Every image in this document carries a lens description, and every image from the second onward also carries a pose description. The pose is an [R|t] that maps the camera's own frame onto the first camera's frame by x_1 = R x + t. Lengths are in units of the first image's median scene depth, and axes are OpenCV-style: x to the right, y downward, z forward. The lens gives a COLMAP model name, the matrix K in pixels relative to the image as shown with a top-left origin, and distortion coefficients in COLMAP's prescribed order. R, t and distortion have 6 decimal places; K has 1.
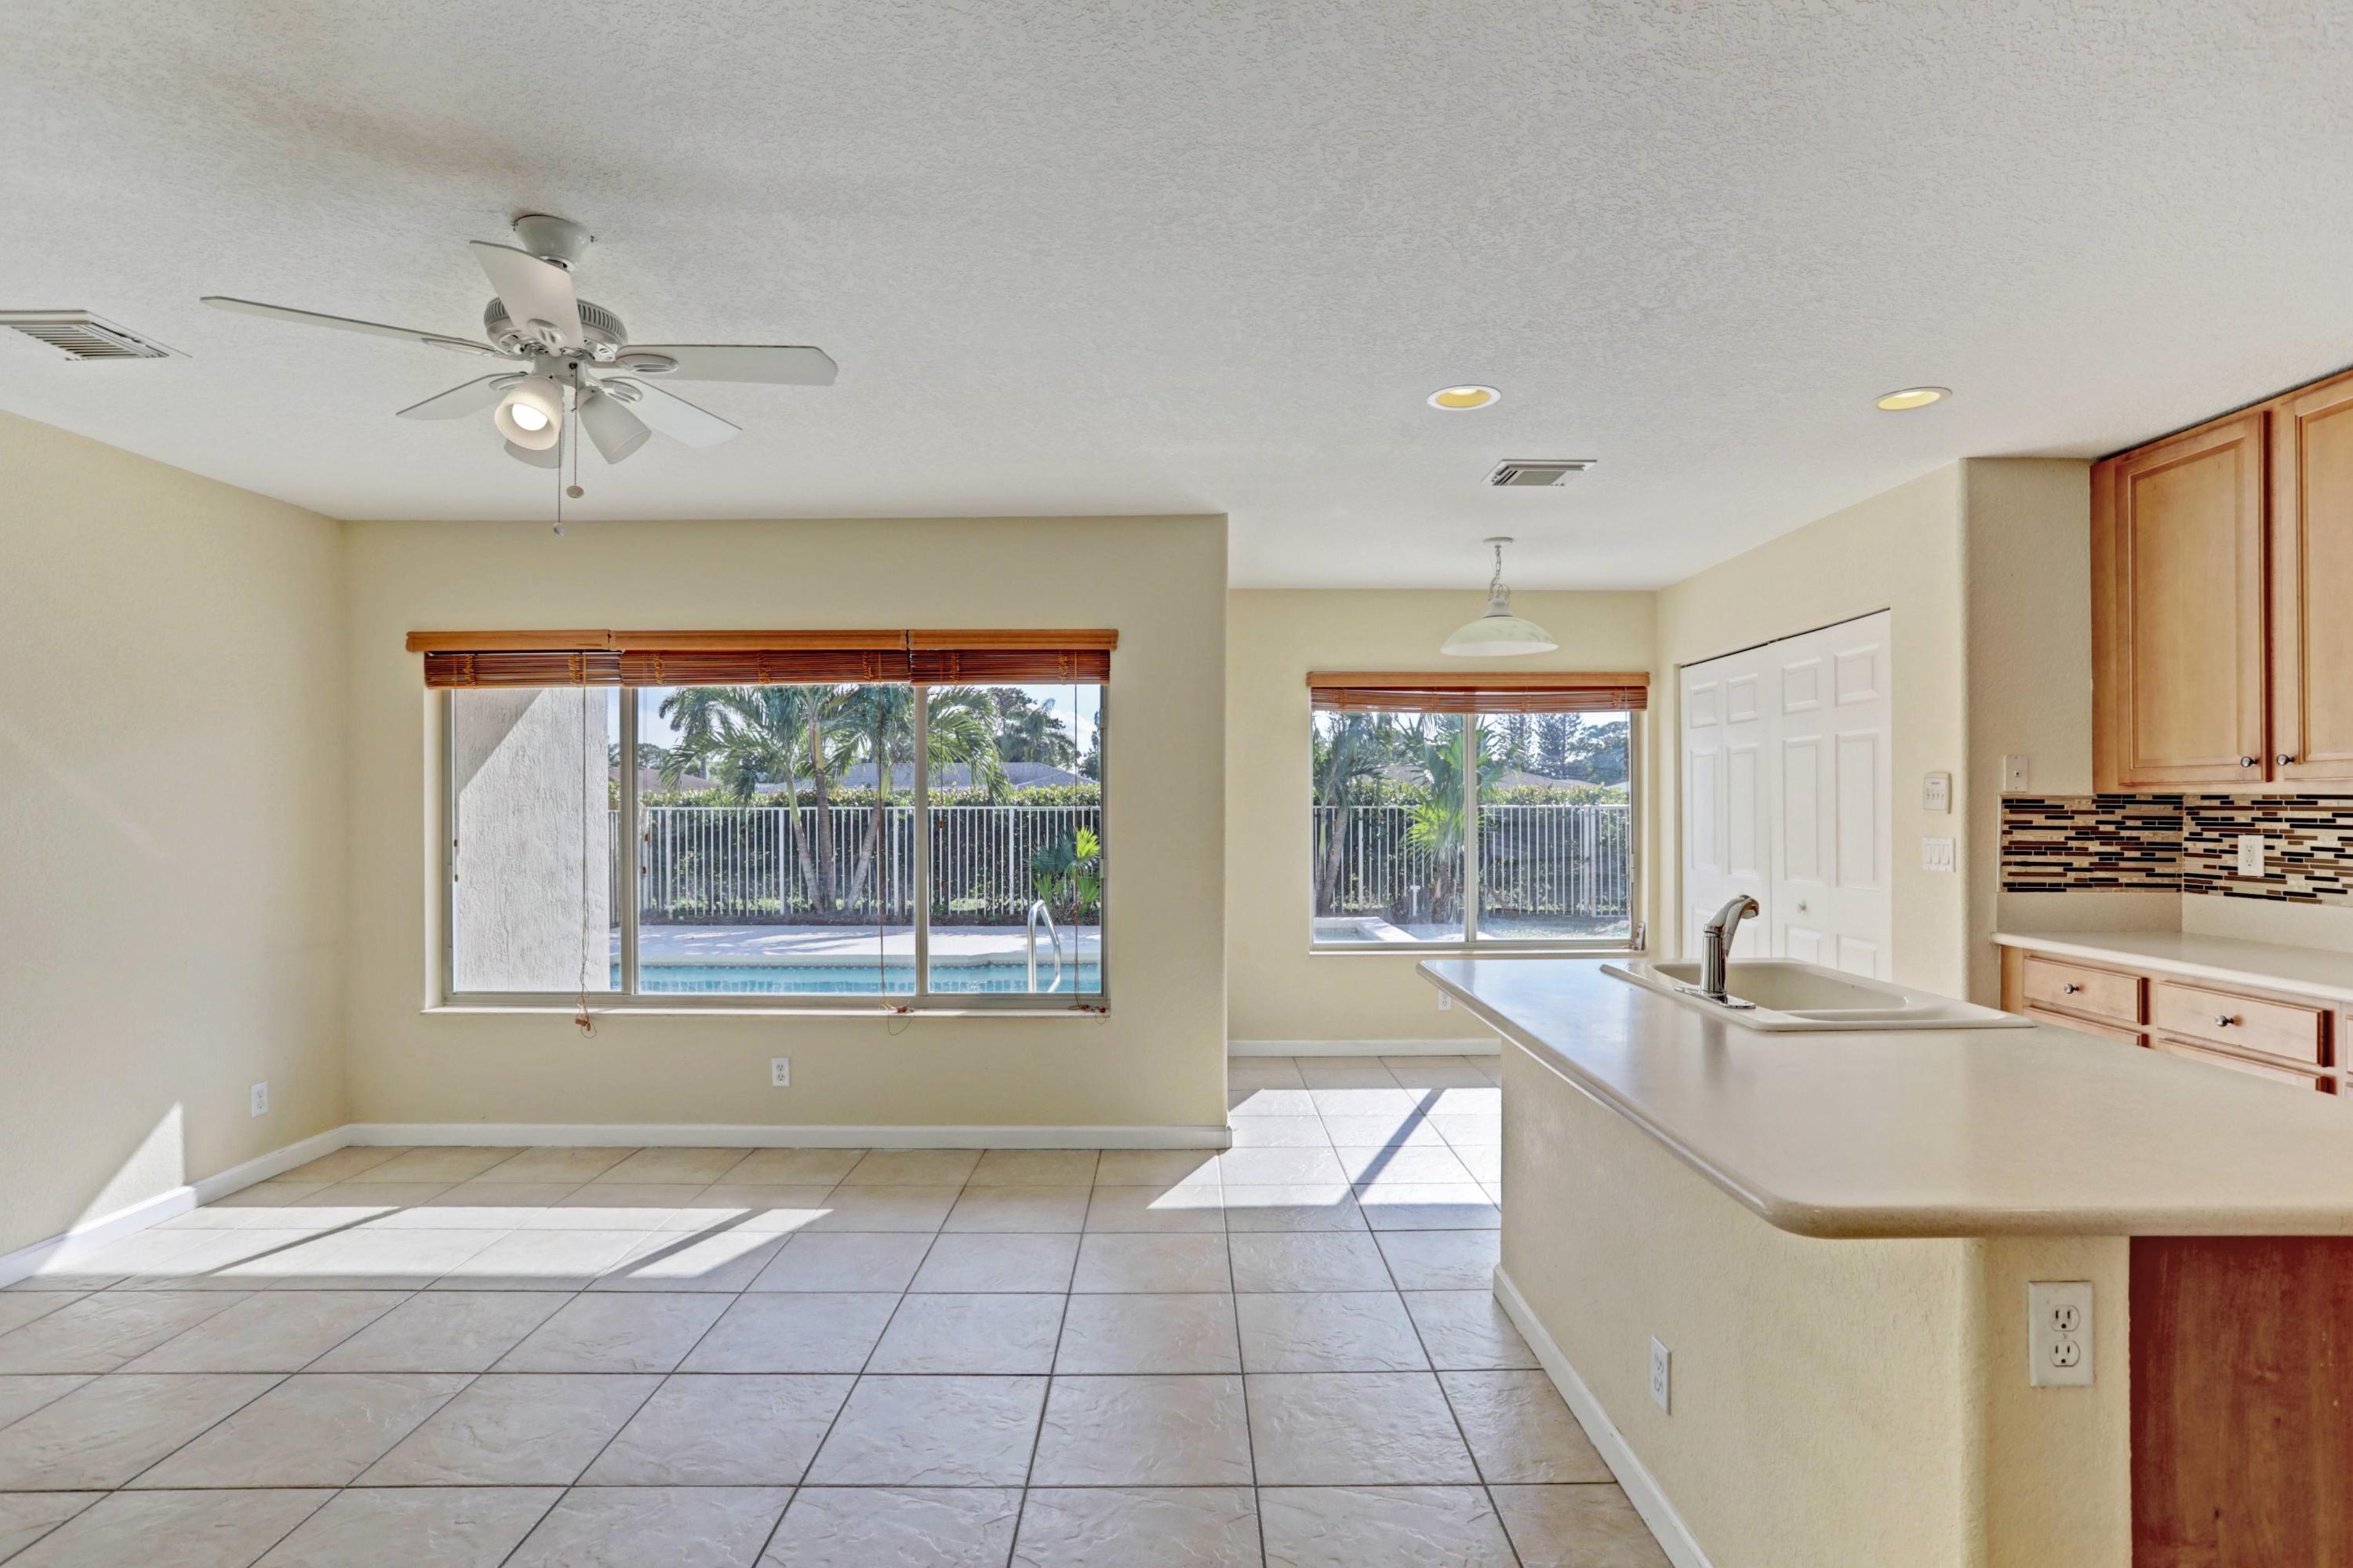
lens RADIAL K [[1156.6, 0, 1184.4], [0, 1156.6, 801.3], [0, 0, 1]] dist [-0.057549, 0.032236]
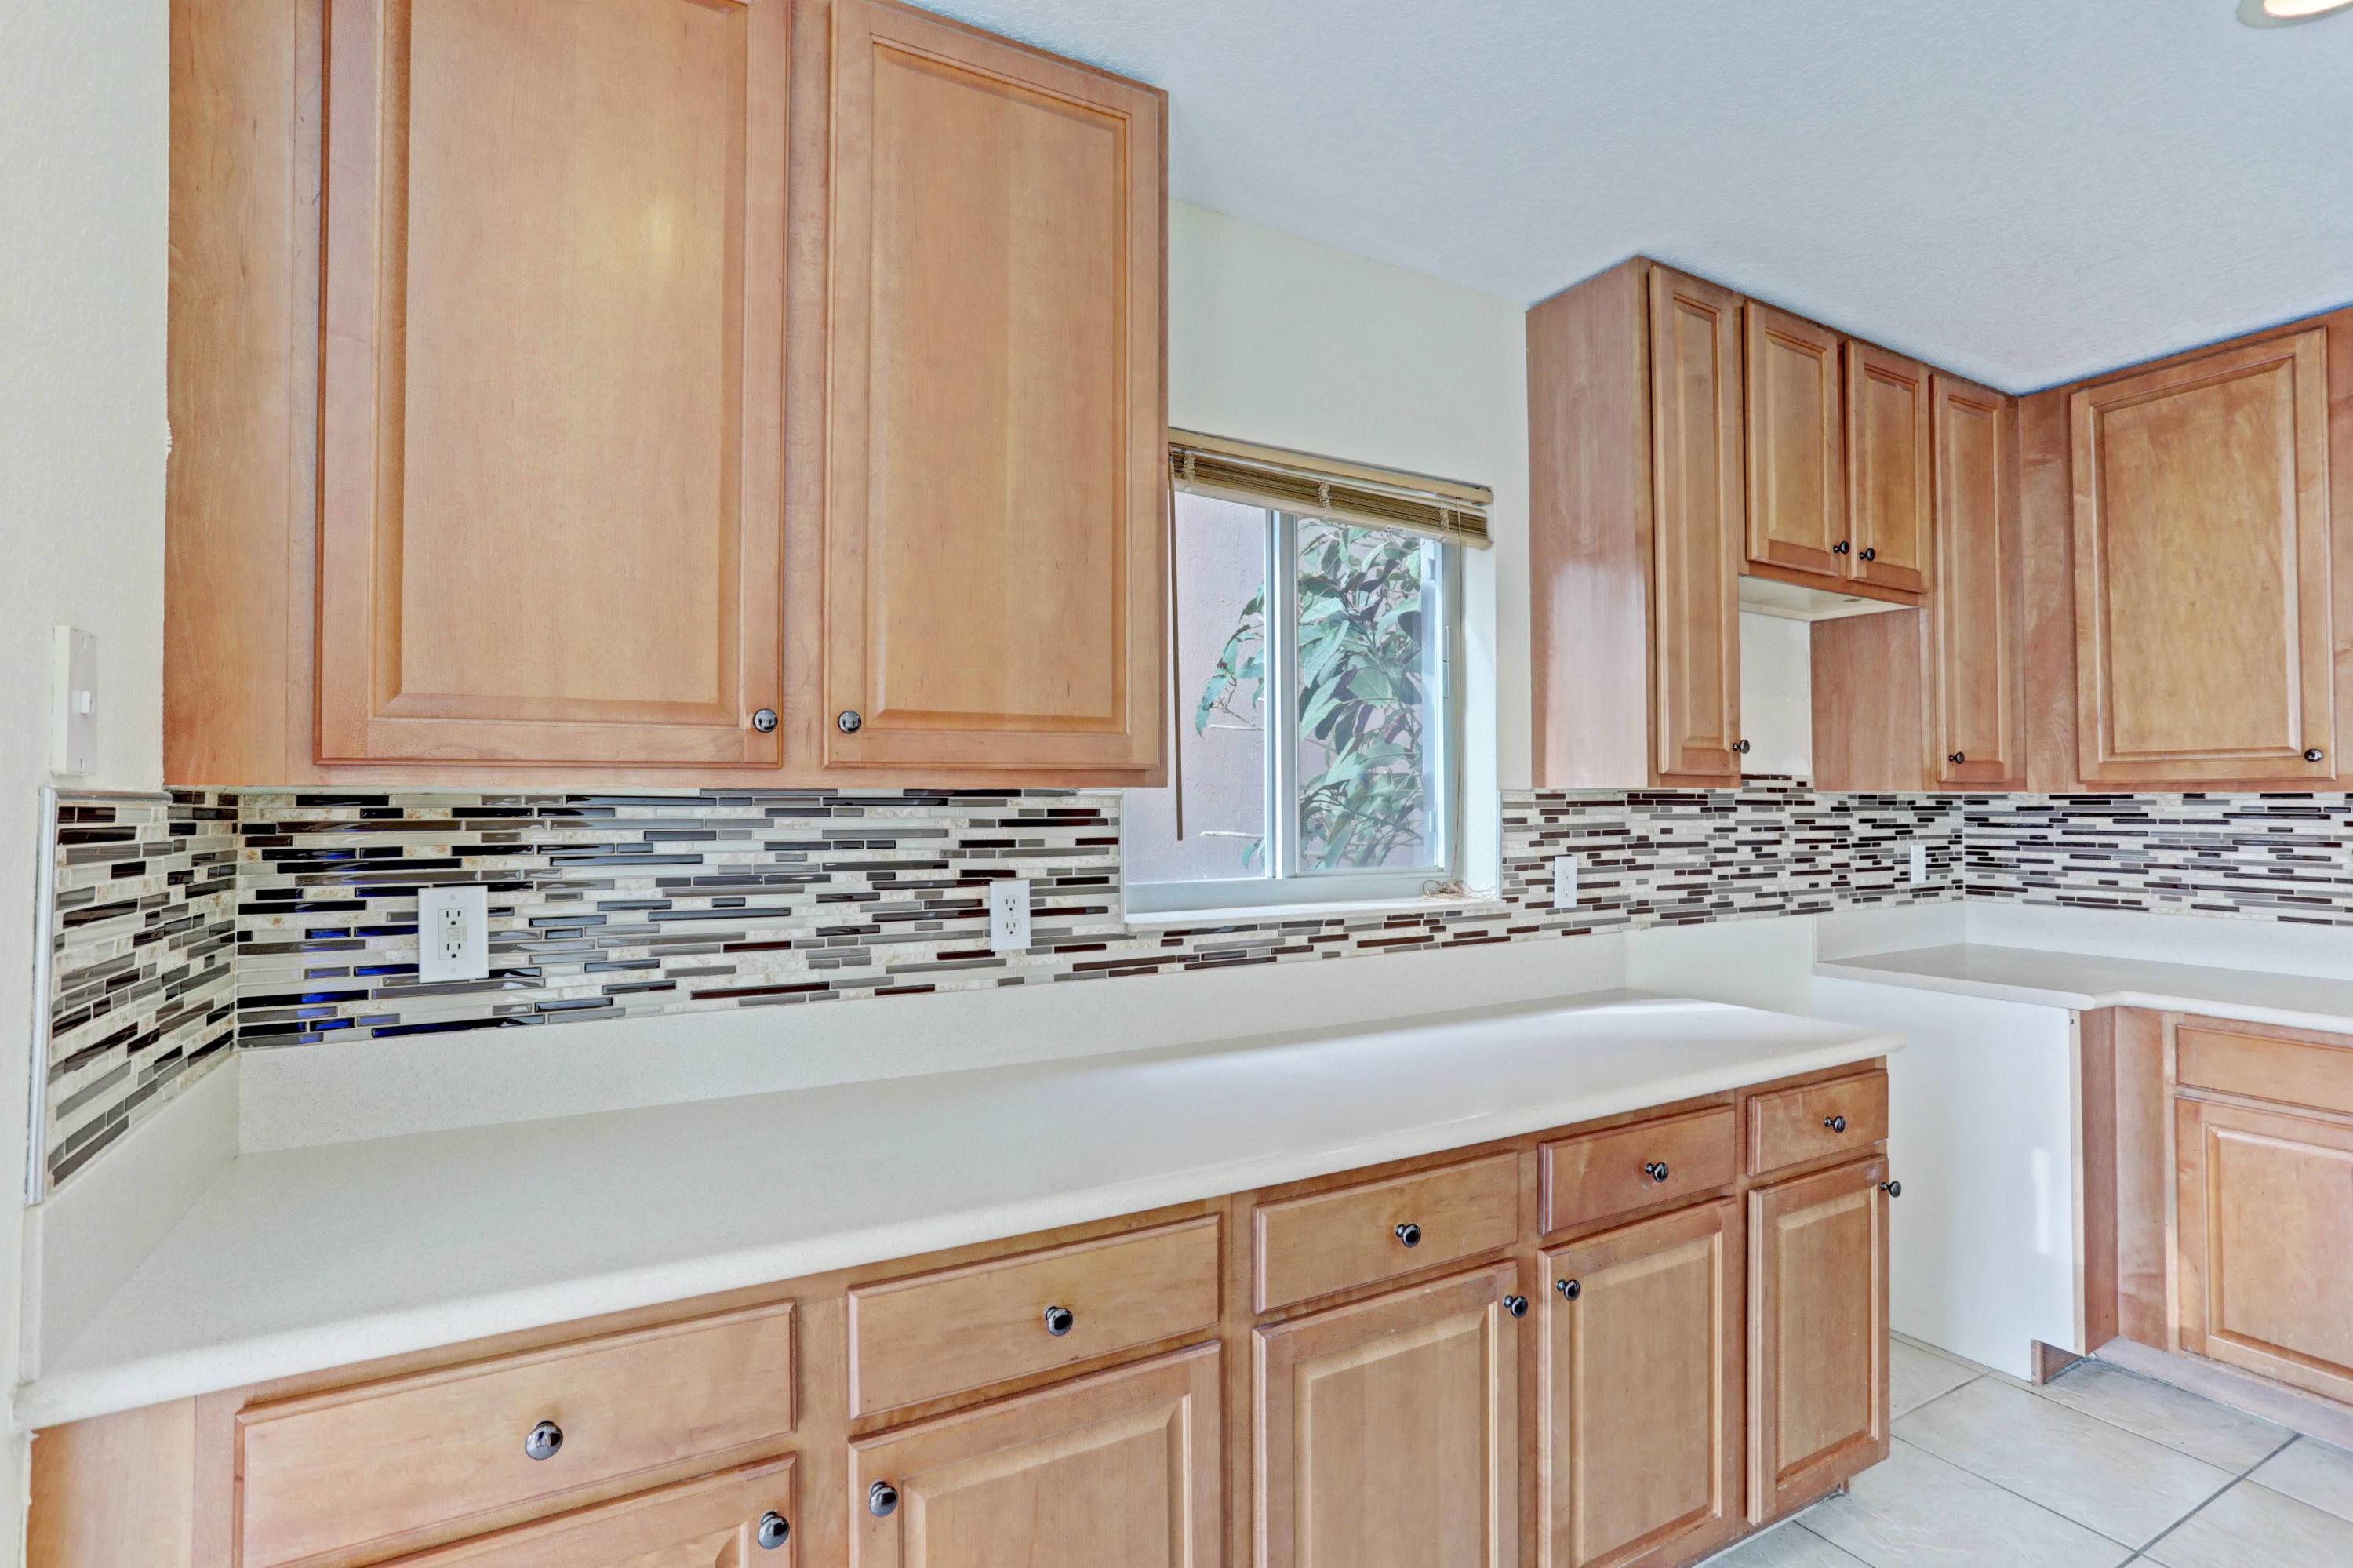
lens RADIAL K [[1156.6, 0, 1175.8], [0, 1156.6, 776.4], [0, 0, 1]] dist [-0.057549, 0.032236]
pose [[-0.493497, 0.018336, 0.869554, 0.331143], [-0.000194, 0.999775, -0.021192, -0.002872], [-0.869748, -0.010627, -0.493382, 0.761983]]
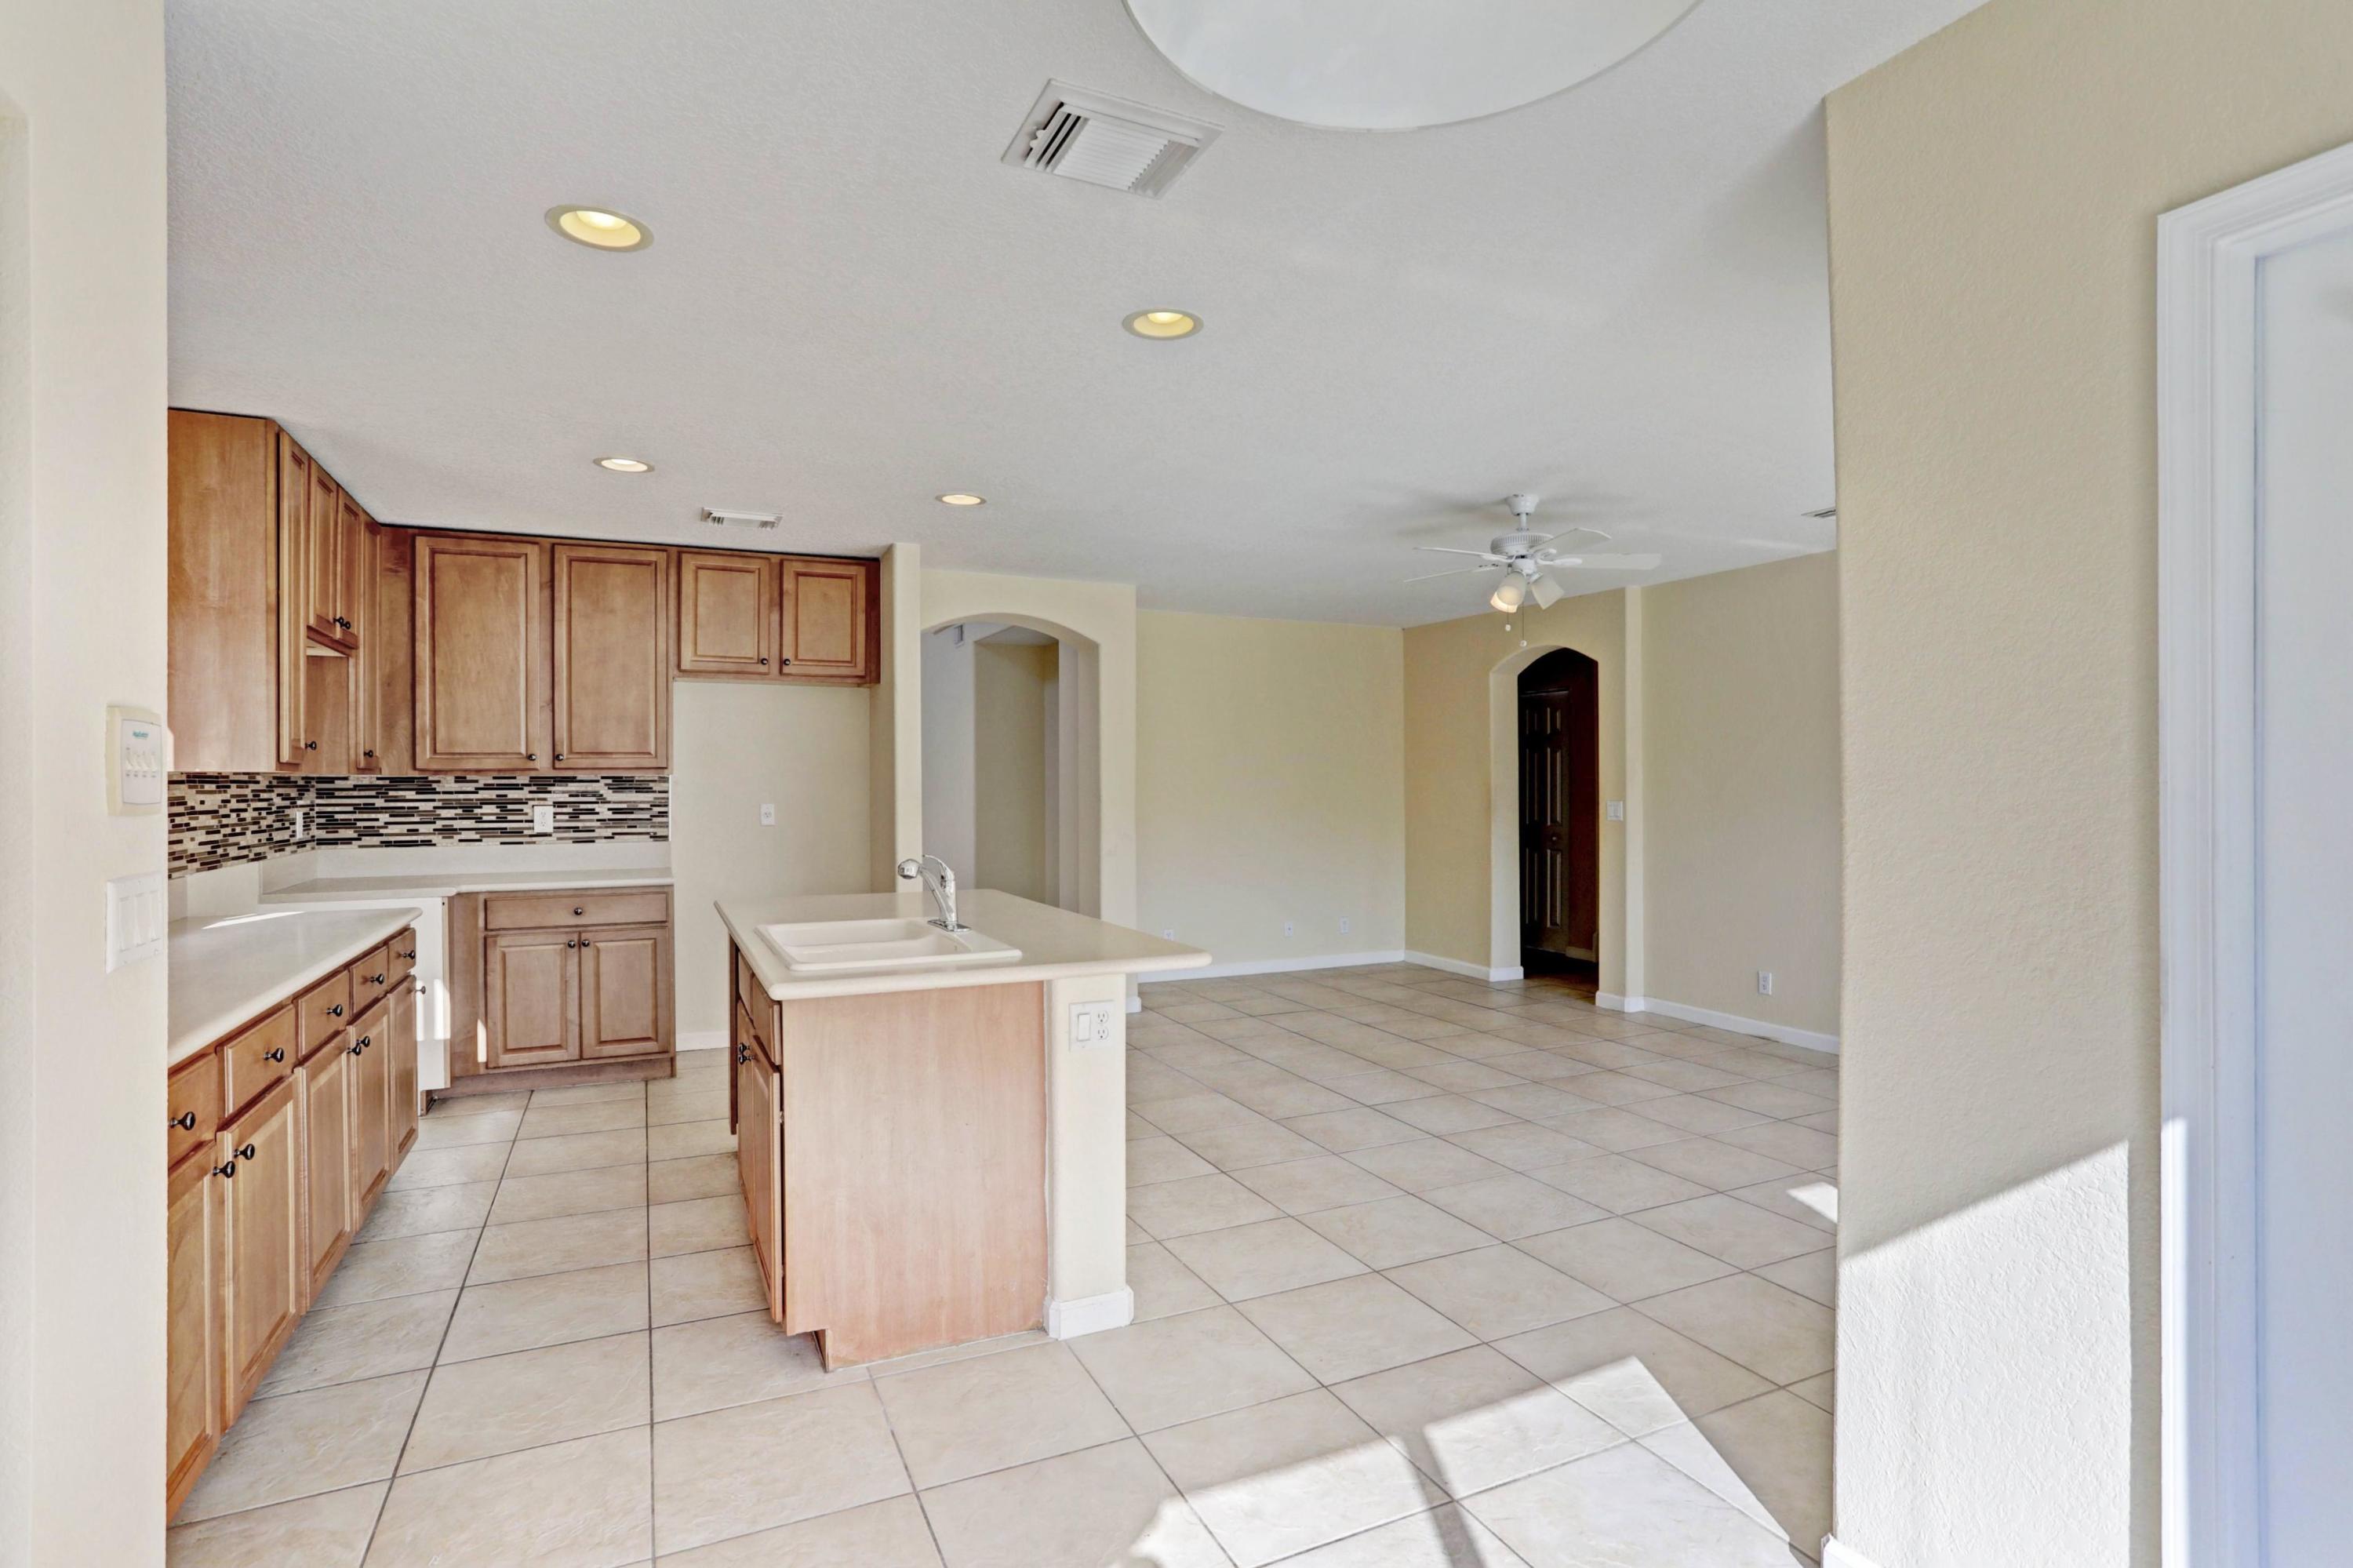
lens RADIAL K [[1156.6, 0, 1182.8], [0, 1156.6, 777.7], [0, 0, 1]] dist [-0.057549, 0.032236]
pose [[-0.905983, 0.003955, -0.423296, 0.433564], [0.005229, 0.999985, -0.001850, 0.000473], [0.423282, -0.003889, -0.905990, 1.298318]]
